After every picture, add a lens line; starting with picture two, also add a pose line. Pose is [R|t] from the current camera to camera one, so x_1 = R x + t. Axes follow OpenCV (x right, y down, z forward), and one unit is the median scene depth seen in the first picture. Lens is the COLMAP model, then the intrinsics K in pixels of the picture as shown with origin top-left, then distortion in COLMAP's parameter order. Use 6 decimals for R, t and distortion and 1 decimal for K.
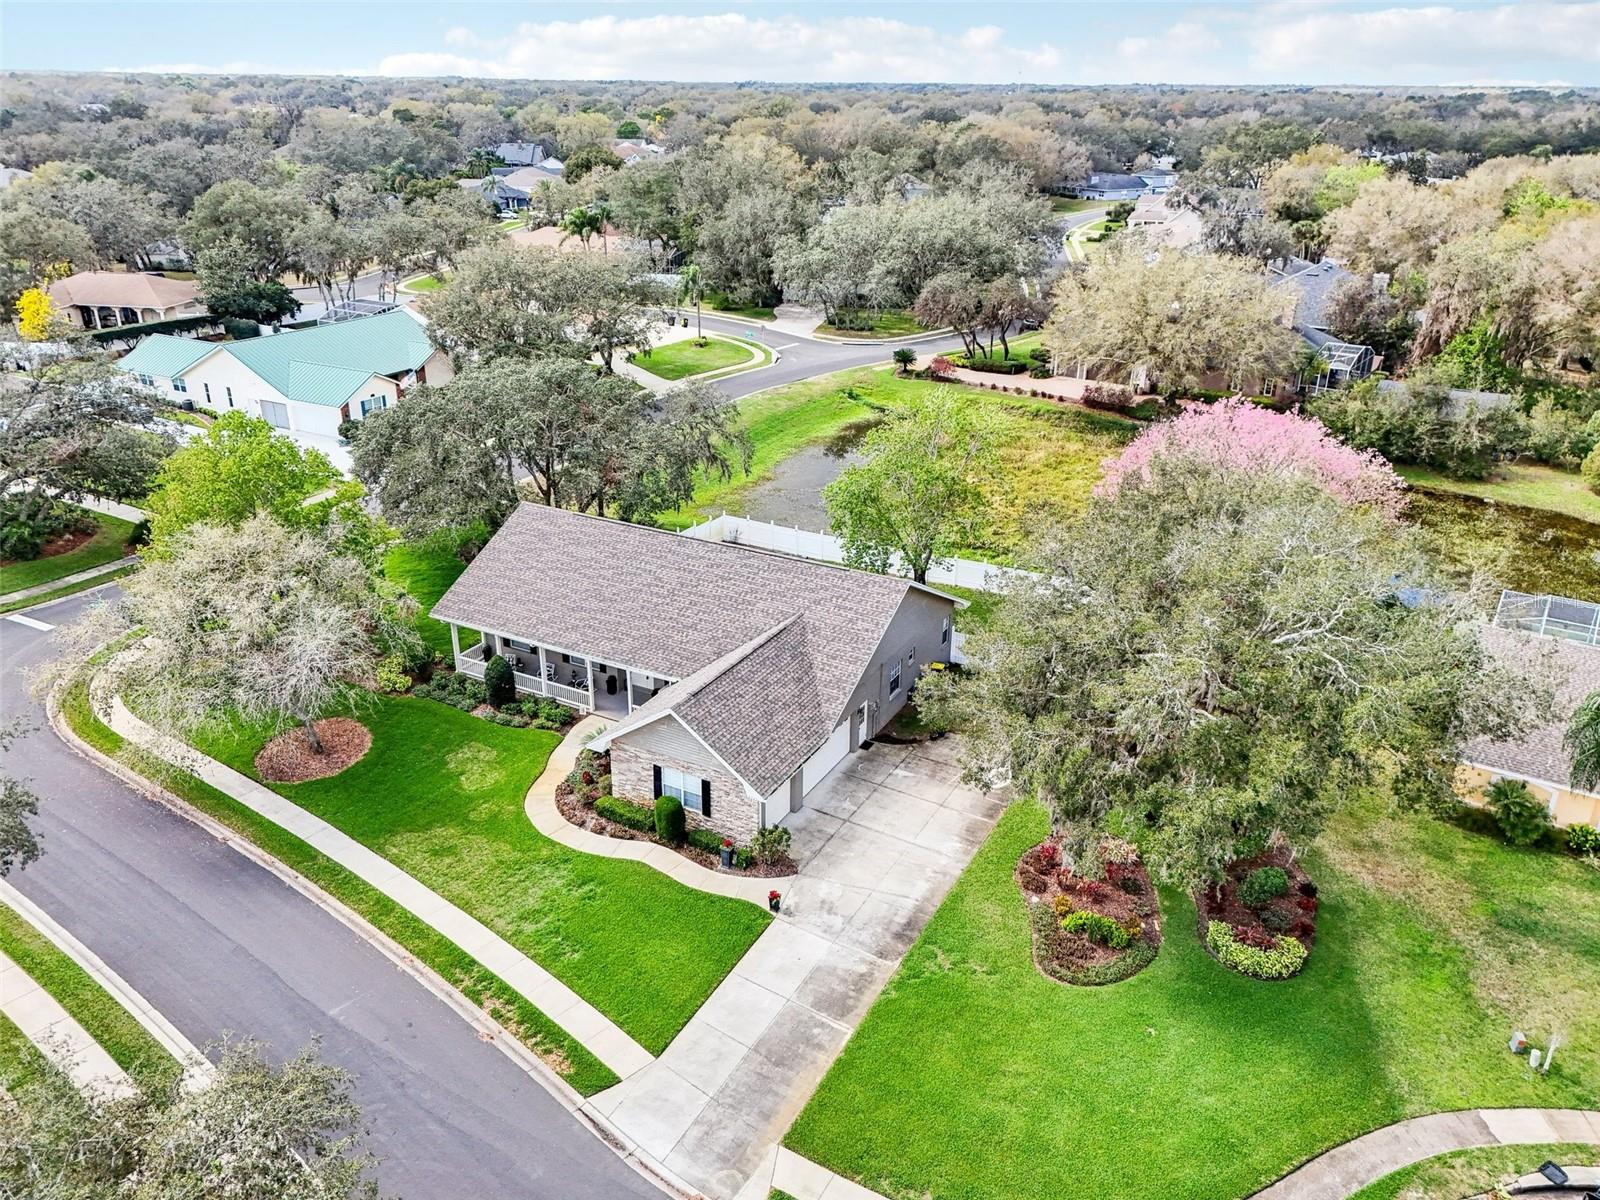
lens RADIAL K [[1185.6, 0, 802.1], [0, 1185.6, 602.9], [0, 0, 1]] dist [0.073289, -0.068765]
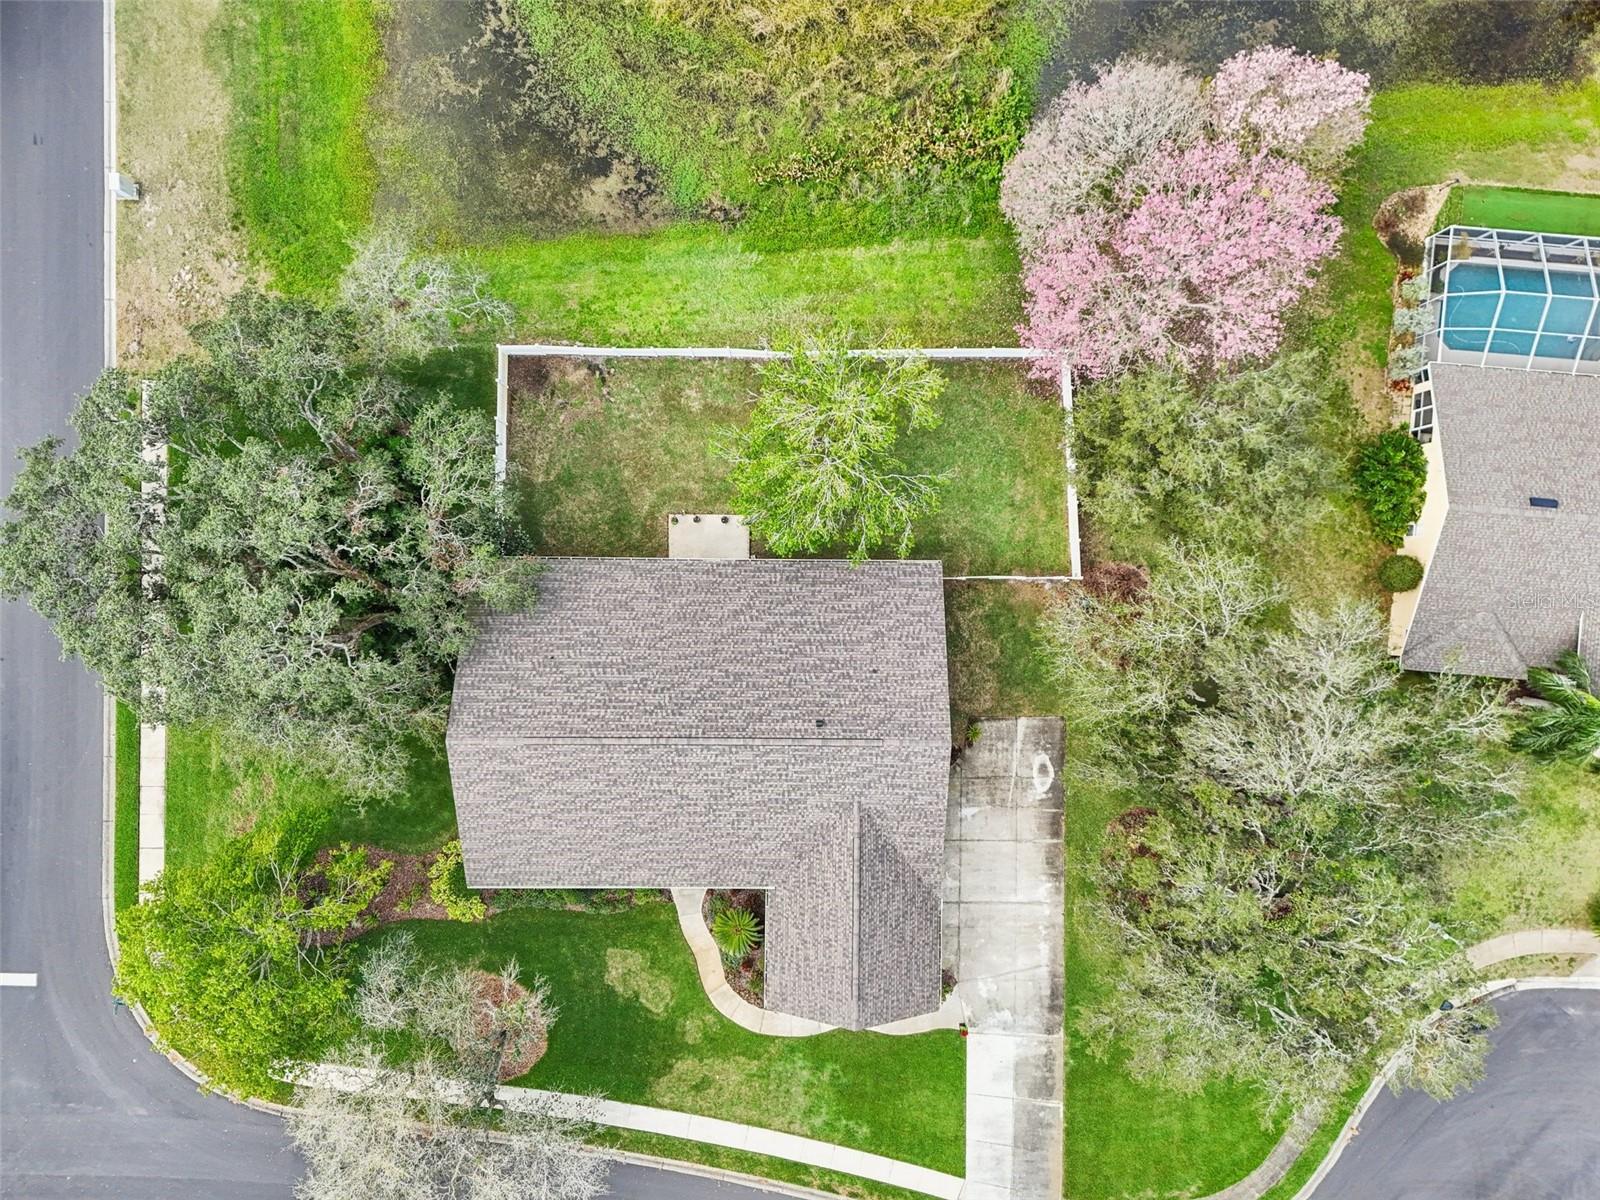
lens RADIAL K [[1189.0, 0, 798.5], [0, 1189.0, 608.7], [0, 0, 1]] dist [0.076748, -0.073606]
pose [[0.882576, -0.470100, -0.008105, 0.044429], [0.186406, 0.334032, 0.923946, -1.125750], [-0.431640, -0.816963, 0.382438, 0.863880]]
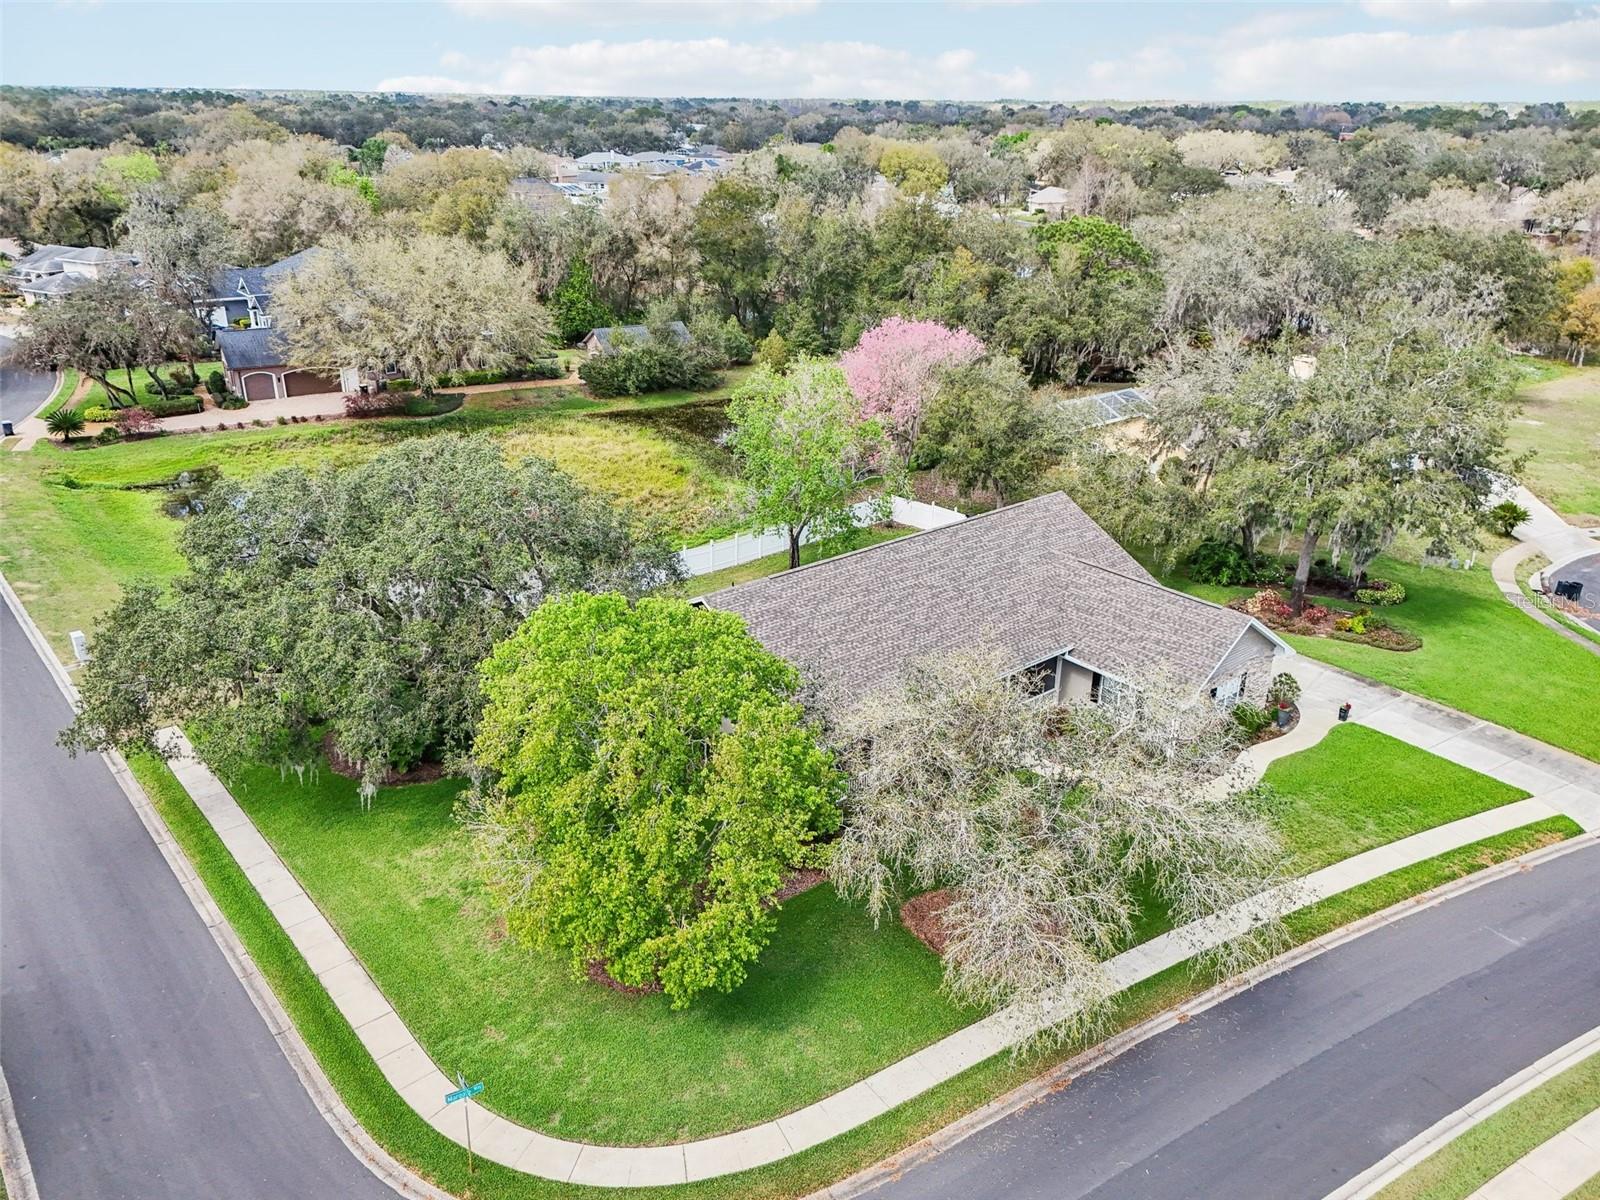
lens RADIAL K [[1189.0, 0, 798.5], [0, 1189.0, 608.7], [0, 0, 1]] dist [0.076748, -0.073606]
pose [[0.369646, -0.367835, 0.853264, -1.133498], [0.362929, 0.902515, 0.231840, -0.305031], [-0.855362, 0.223975, 0.467109, 0.799858]]
